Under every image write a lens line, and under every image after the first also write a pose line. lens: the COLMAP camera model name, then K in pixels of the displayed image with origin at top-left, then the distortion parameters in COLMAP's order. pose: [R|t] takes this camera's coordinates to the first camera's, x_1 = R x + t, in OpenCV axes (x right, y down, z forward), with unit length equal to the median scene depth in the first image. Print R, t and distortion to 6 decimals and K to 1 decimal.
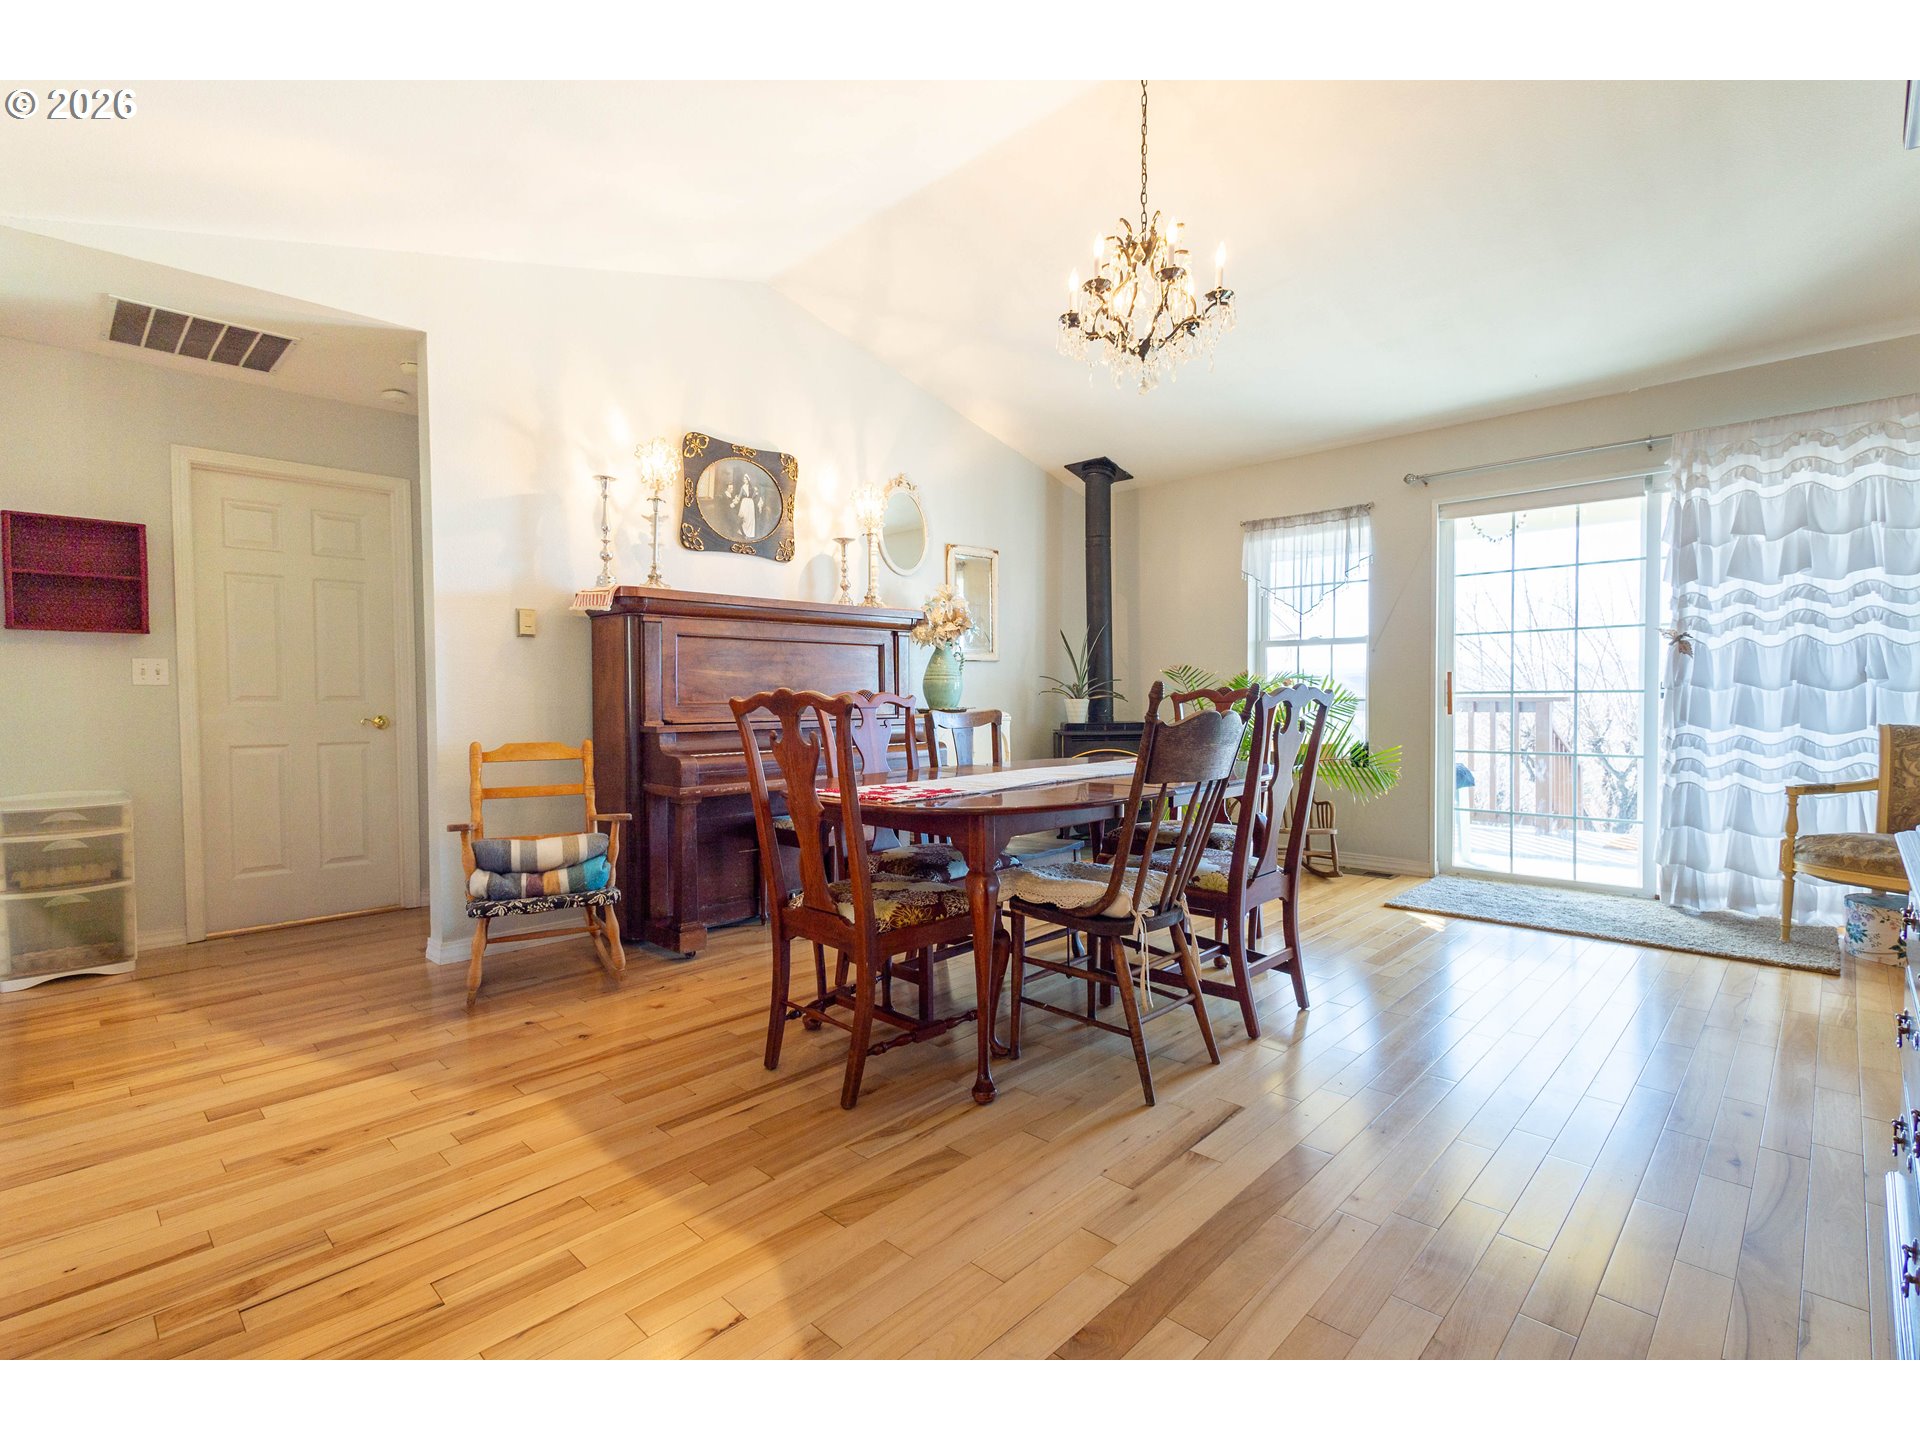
lens RADIAL K [[880.8, 0, 958.1], [0, 880.8, 725.3], [0, 0, 1]] dist [0.002122, -0.001095]
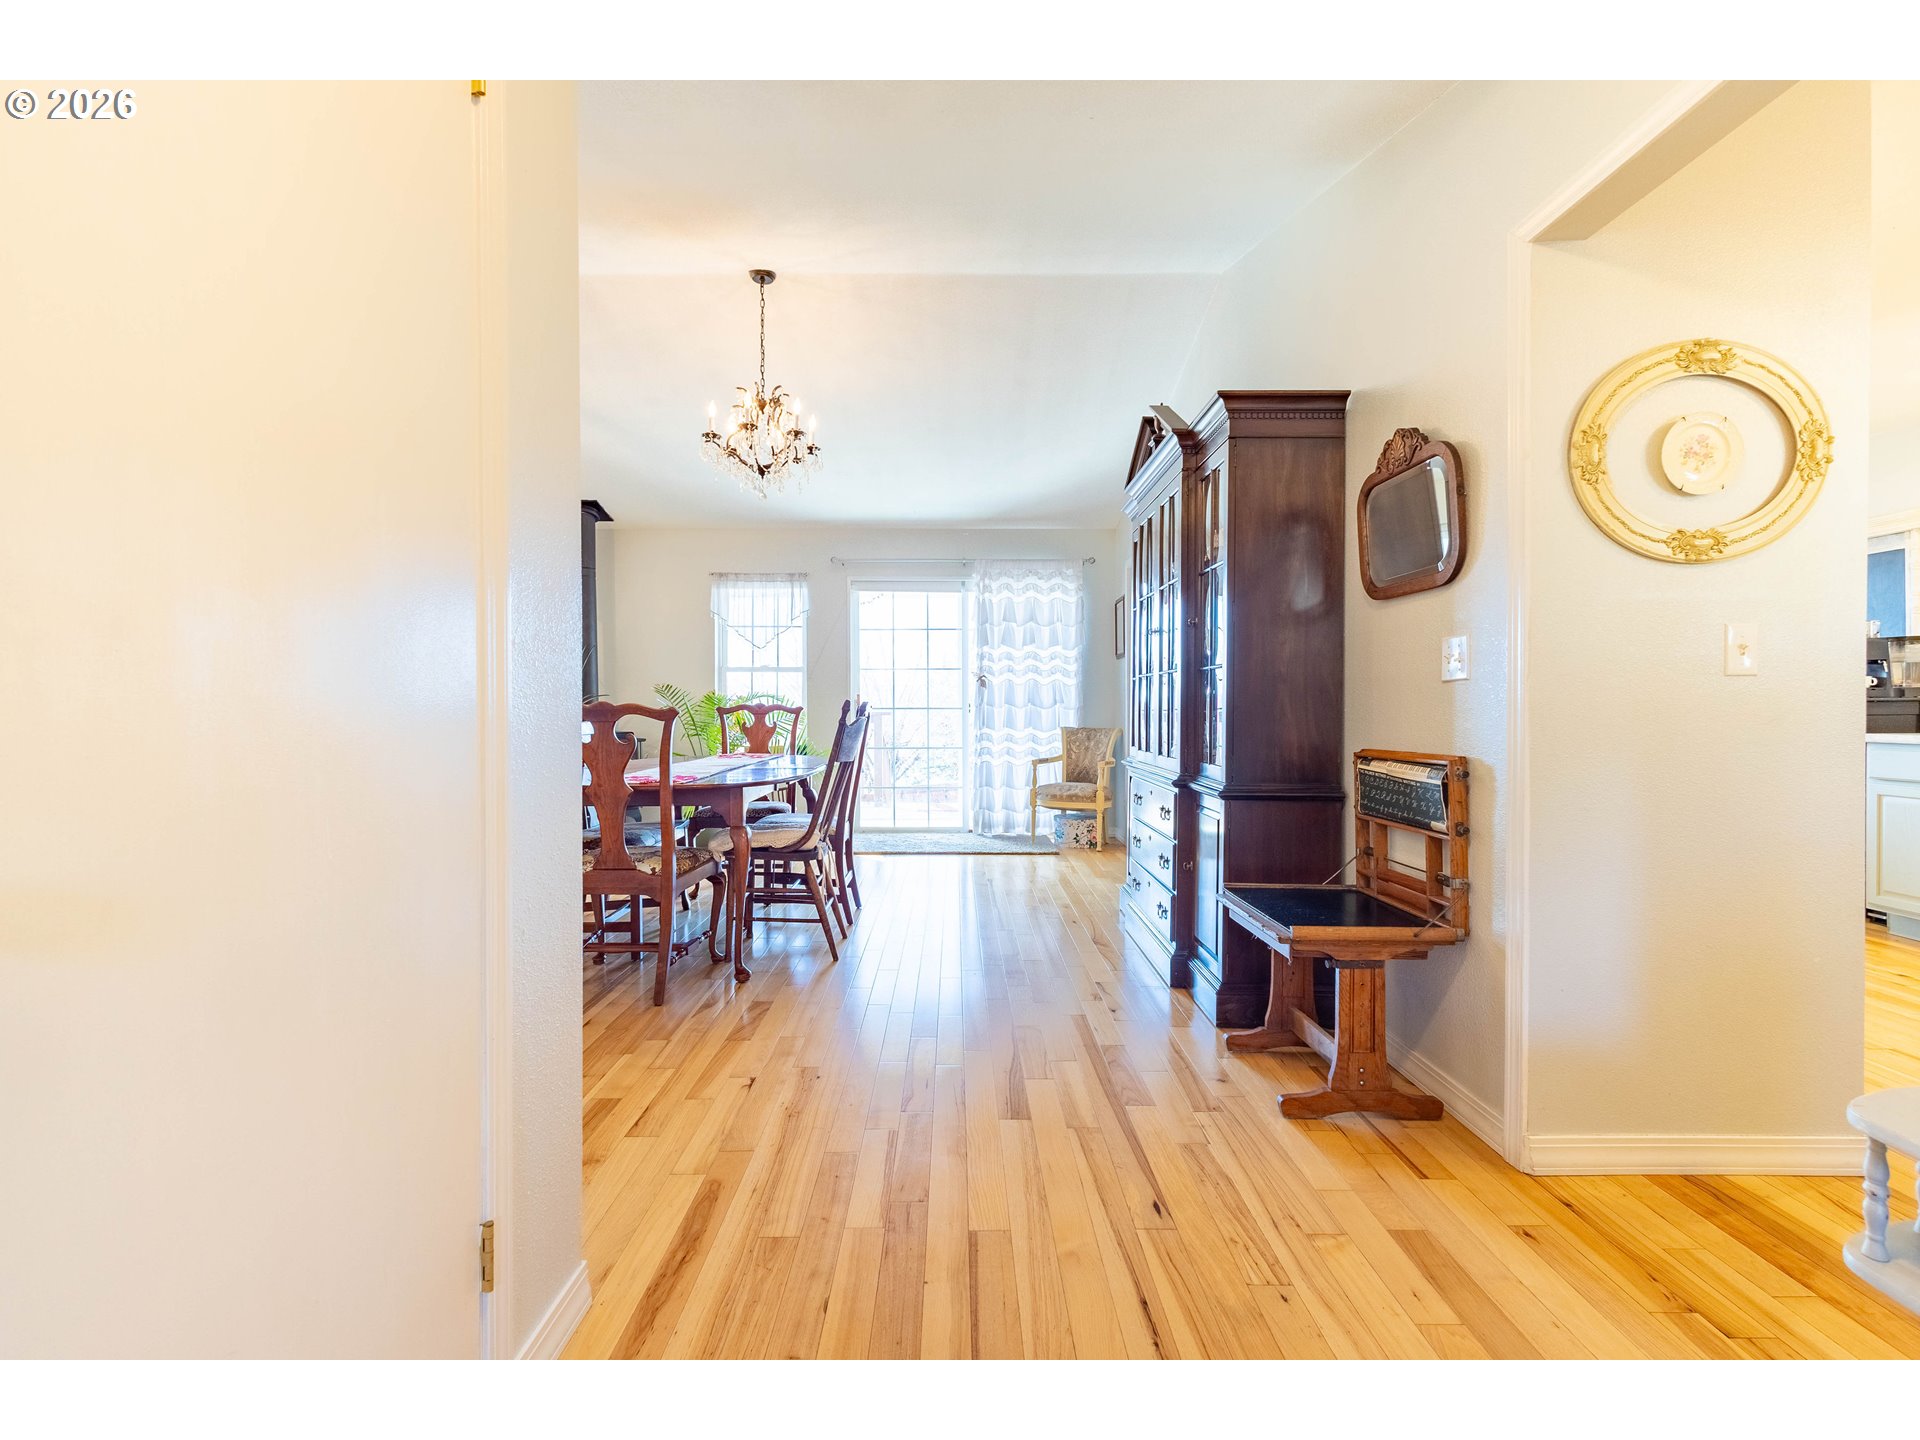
lens RADIAL K [[880.8, 0, 958.1], [0, 880.8, 725.3], [0, 0, 1]] dist [0.002122, -0.001095]
pose [[0.701768, -0.005788, 0.712382, -0.445943], [0.018607, 0.999775, -0.010206, 0.010546], [-0.712162, 0.020418, 0.701718, -0.177605]]
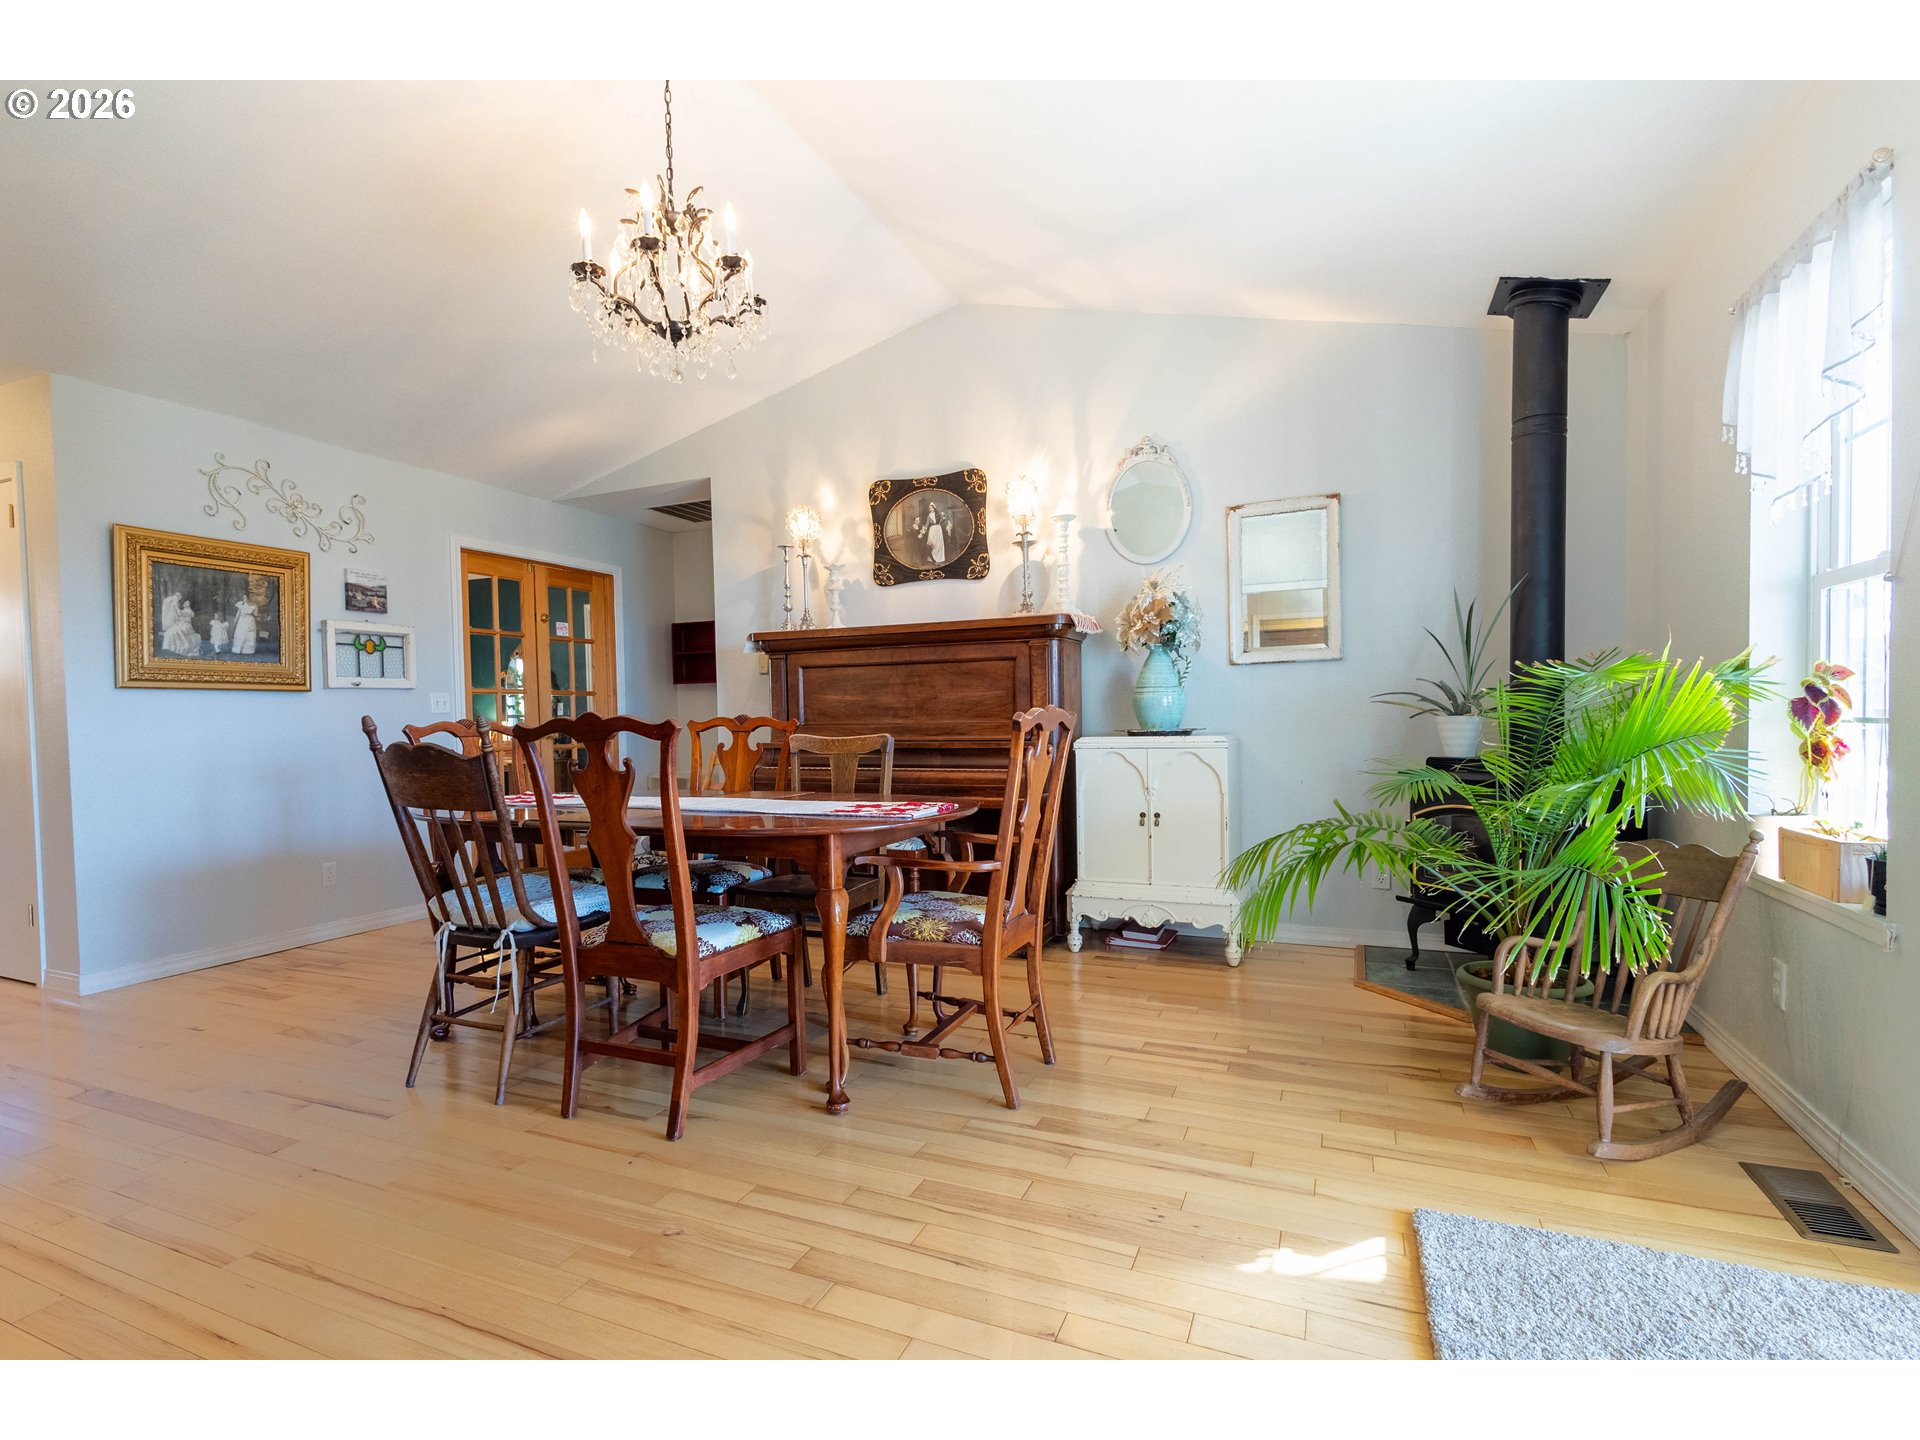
lens RADIAL K [[913.2, 0, 954.9], [0, 913.2, 756.4], [0, 0, 1]] dist [-0.031072, -0.000153]
pose [[0.367350, 0.042927, -0.929092, 0.894145], [-0.014306, 0.999077, 0.040504, -0.033655], [0.929973, -0.001588, 0.367625, 0.718263]]
